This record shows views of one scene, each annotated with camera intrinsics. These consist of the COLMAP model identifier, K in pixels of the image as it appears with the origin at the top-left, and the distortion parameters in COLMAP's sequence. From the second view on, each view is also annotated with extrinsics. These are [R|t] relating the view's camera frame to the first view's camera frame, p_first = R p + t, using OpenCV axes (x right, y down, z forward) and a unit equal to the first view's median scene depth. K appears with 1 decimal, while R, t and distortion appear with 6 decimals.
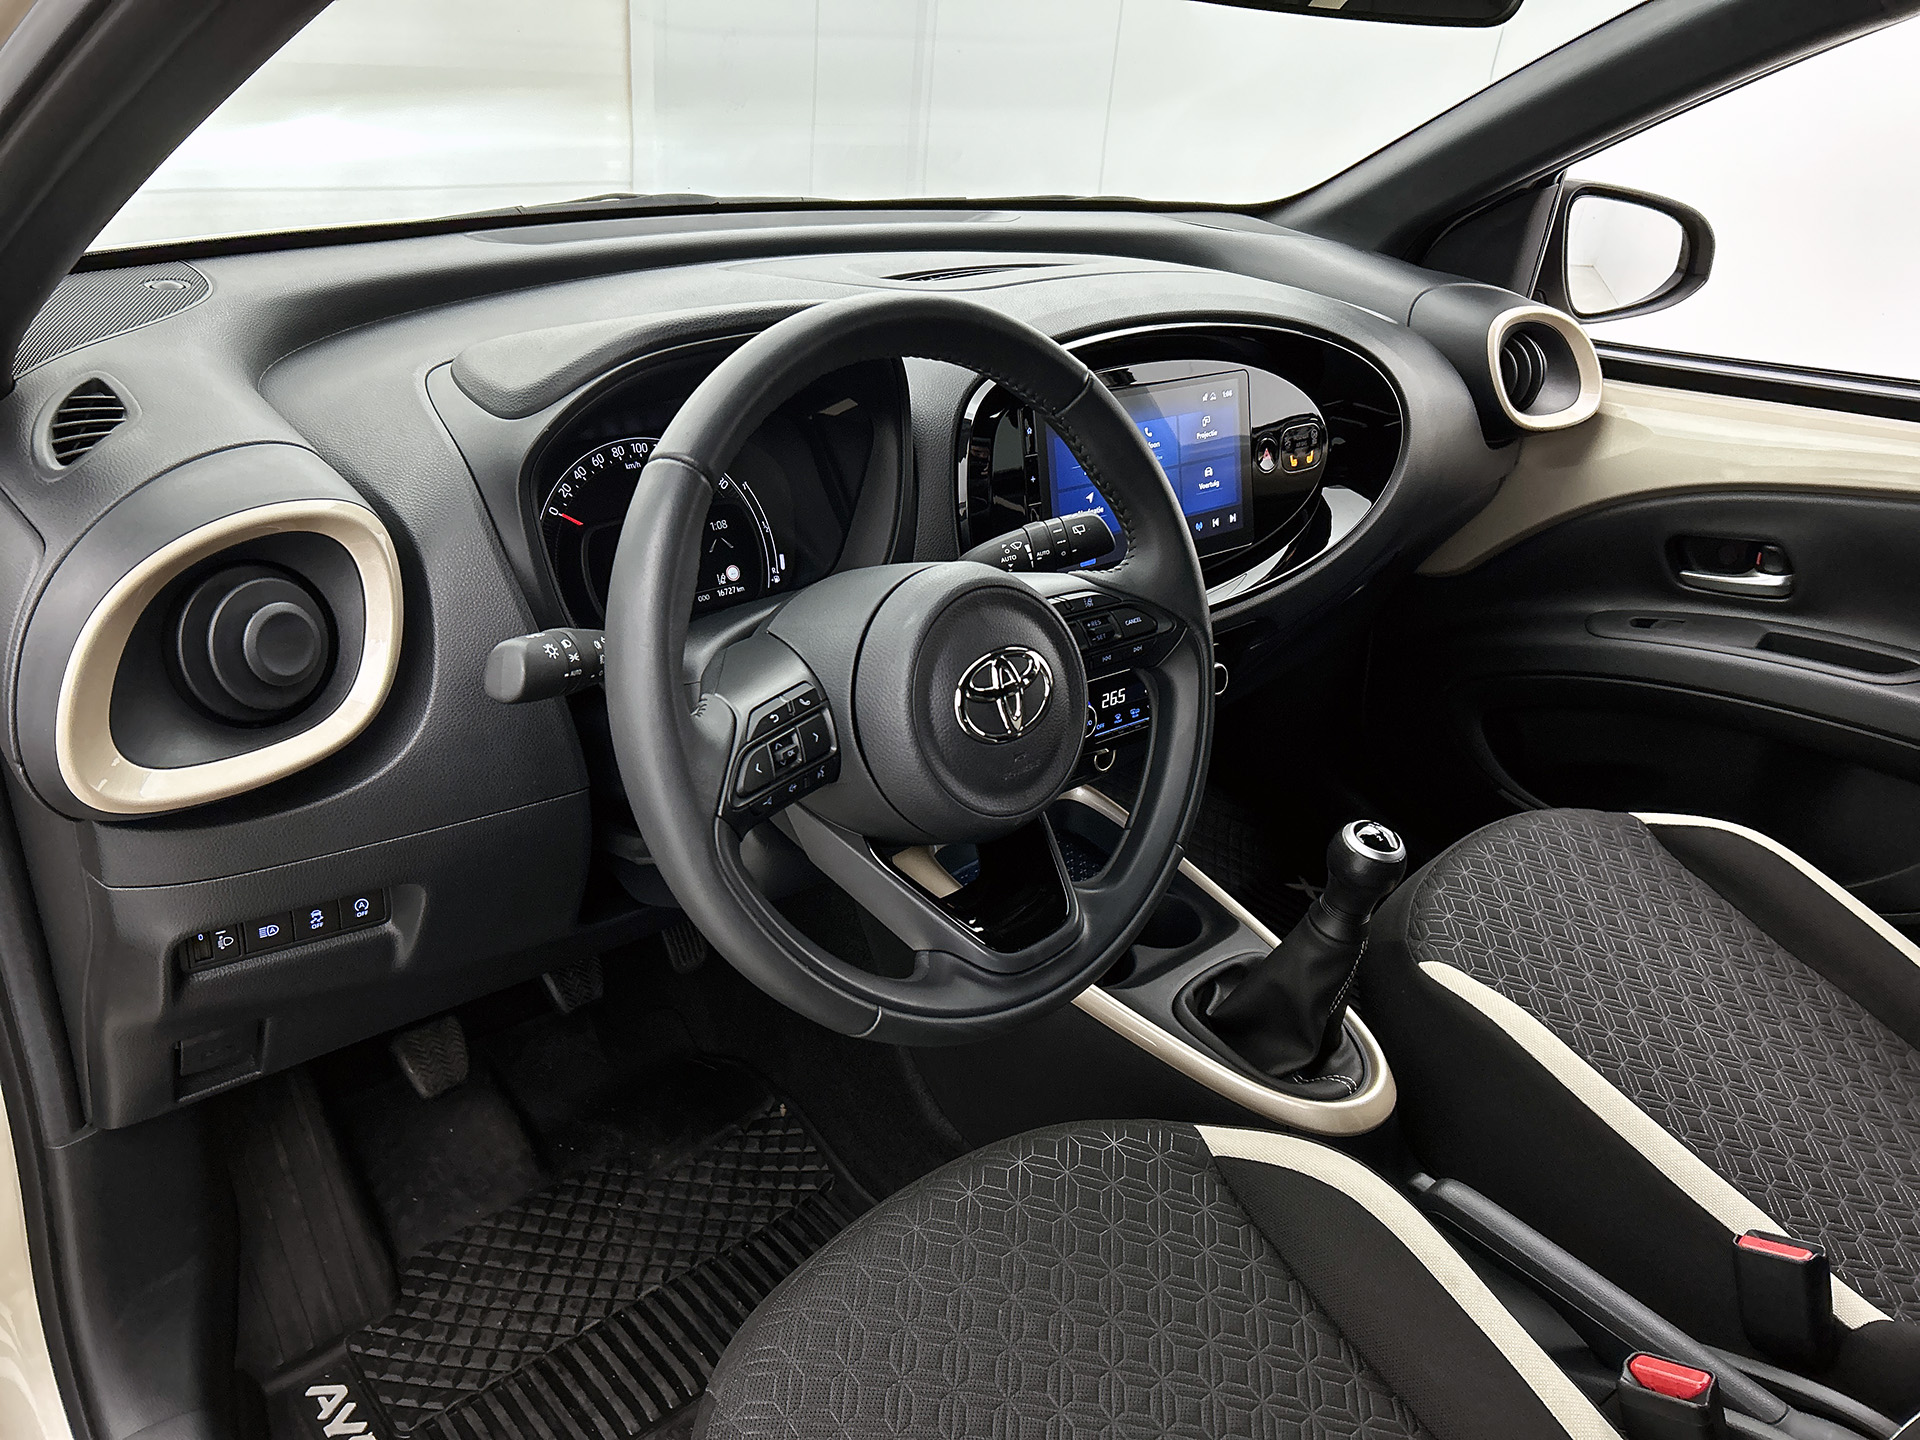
lens RADIAL K [[1437.7, 0, 970.6], [0, 1437.7, 705.8], [0, 0, 1]] dist [0.048138, -0.057847]
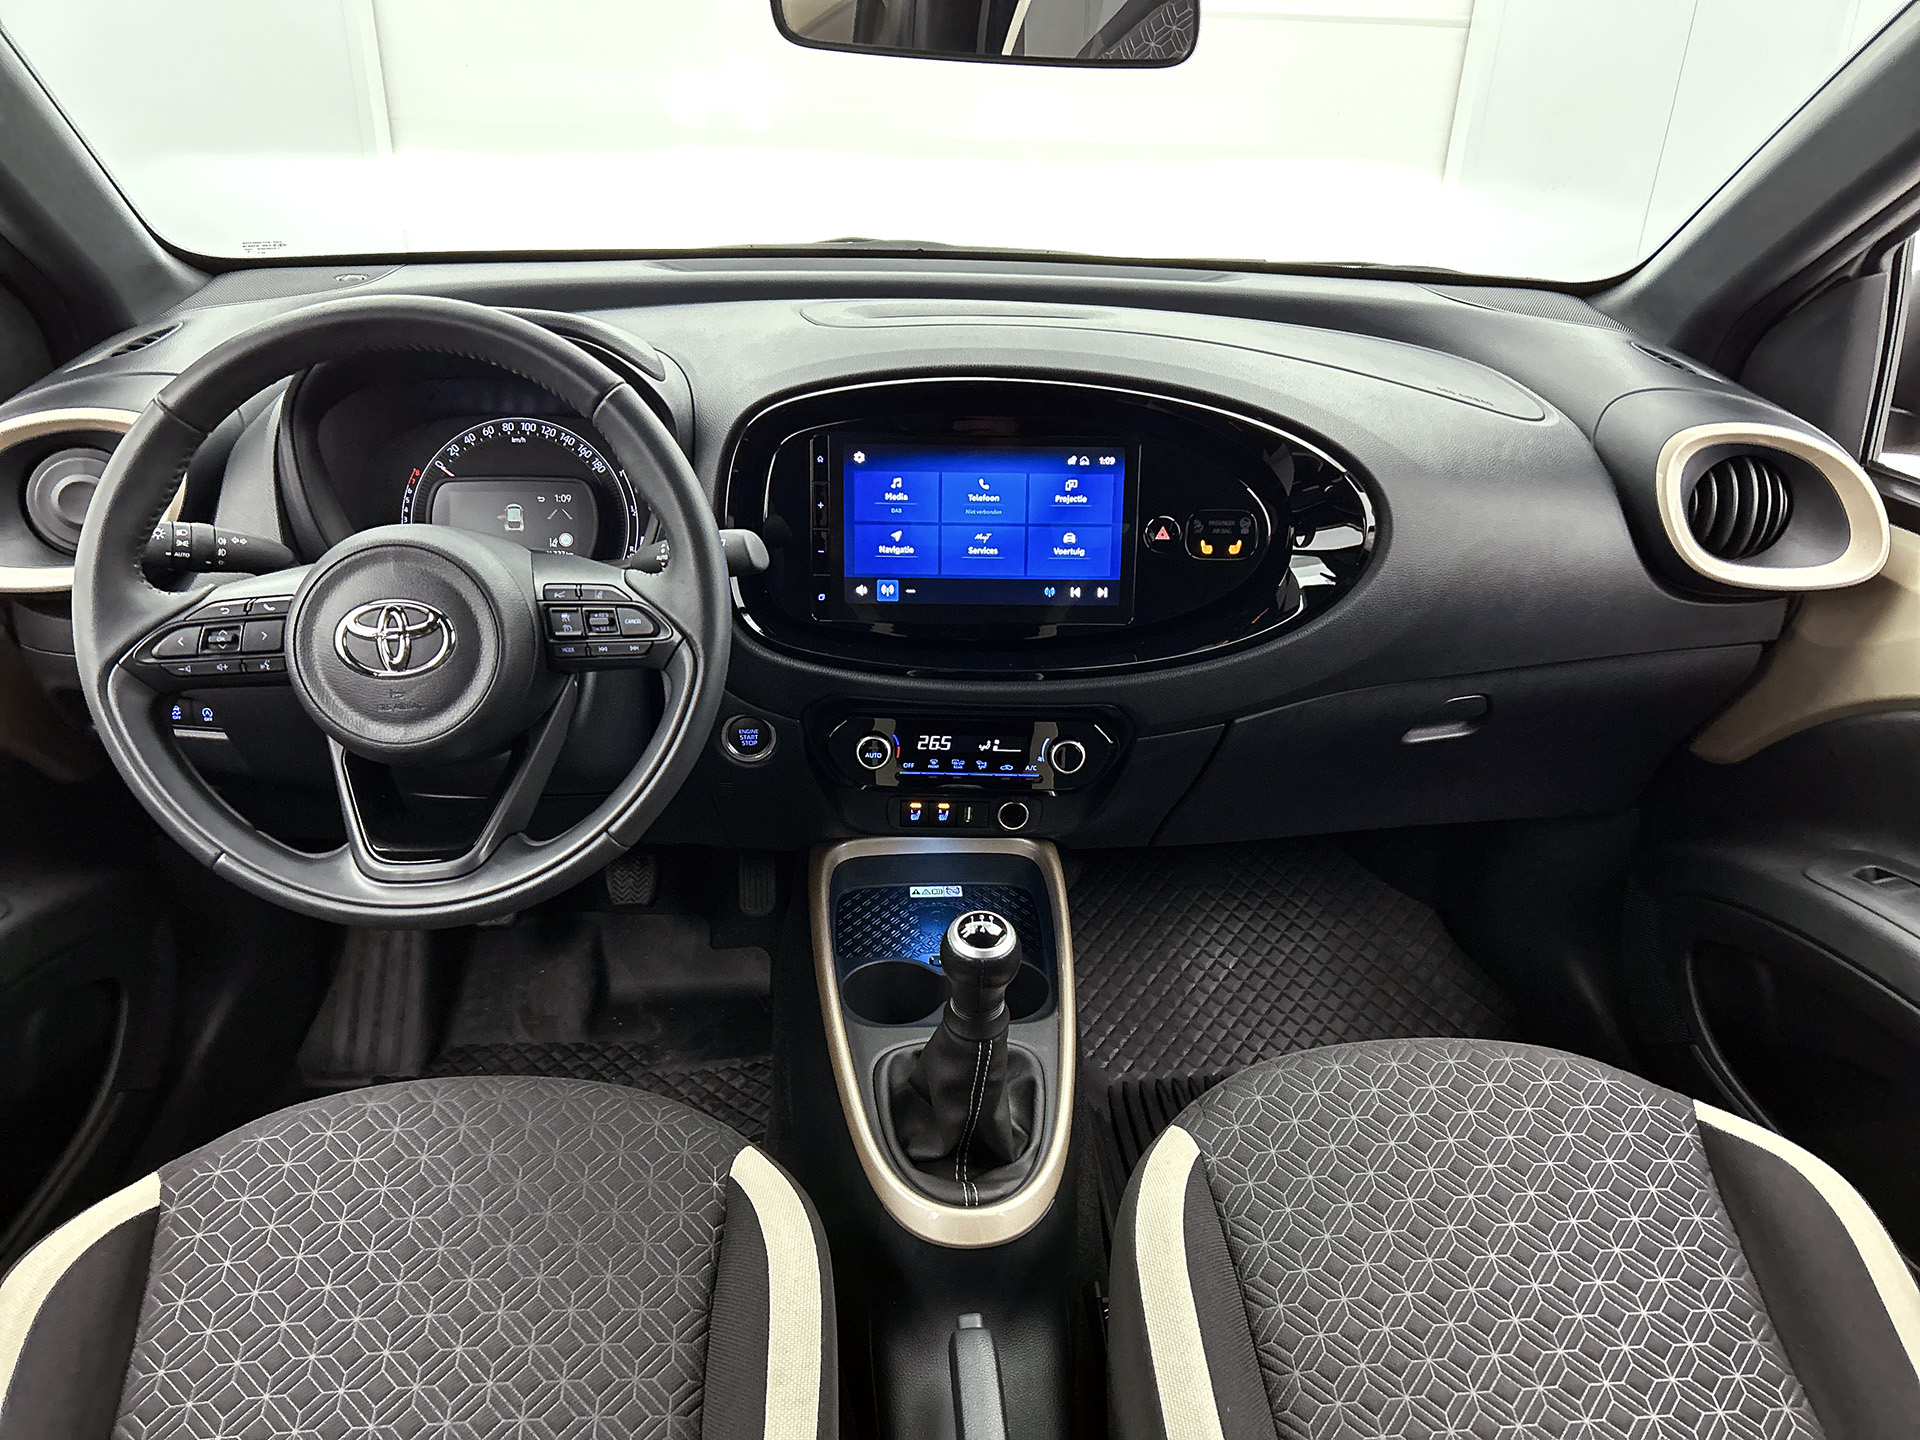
lens RADIAL K [[1437.7, 0, 985.1], [0, 1437.7, 721.5], [0, 0, 1]] dist [0.048138, -0.057847]
pose [[0.790159, 0.228365, -0.568769, 0.689455], [-0.248123, 0.967736, 0.043850, -0.071924], [0.560432, 0.106476, 0.821327, 0.195660]]
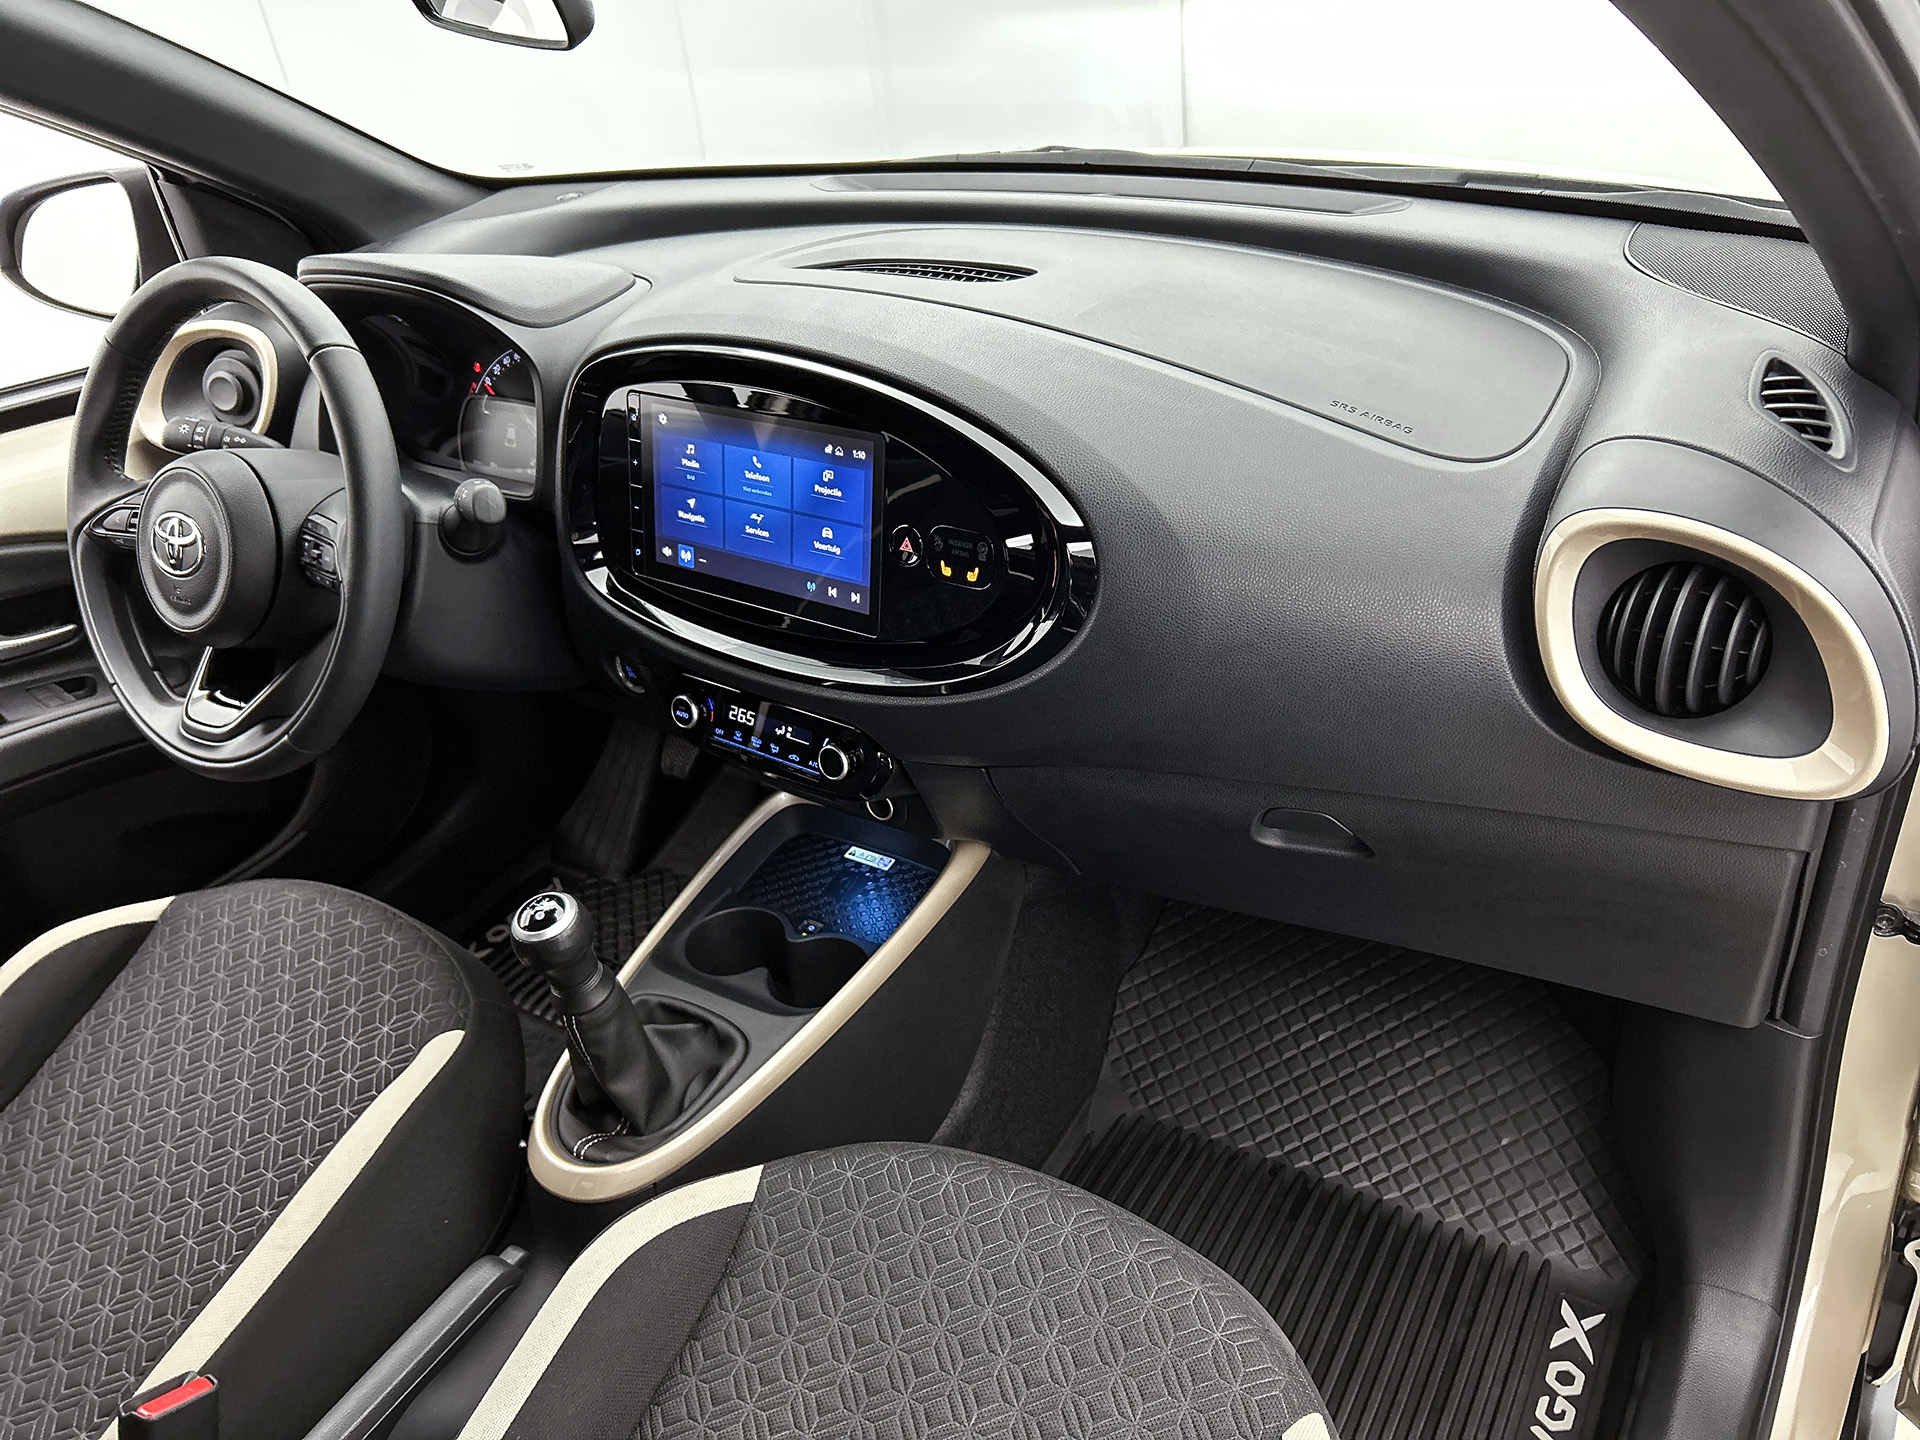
lens RADIAL K [[1437.7, 0, 960.2], [0, 1437.7, 709.2], [0, 0, 1]] dist [0.048138, -0.057847]
pose [[0.244931, 0.420140, -0.873780, 0.987106], [-0.326116, 0.884420, 0.333842, -0.383338], [0.913048, 0.203185, 0.353636, 0.783981]]
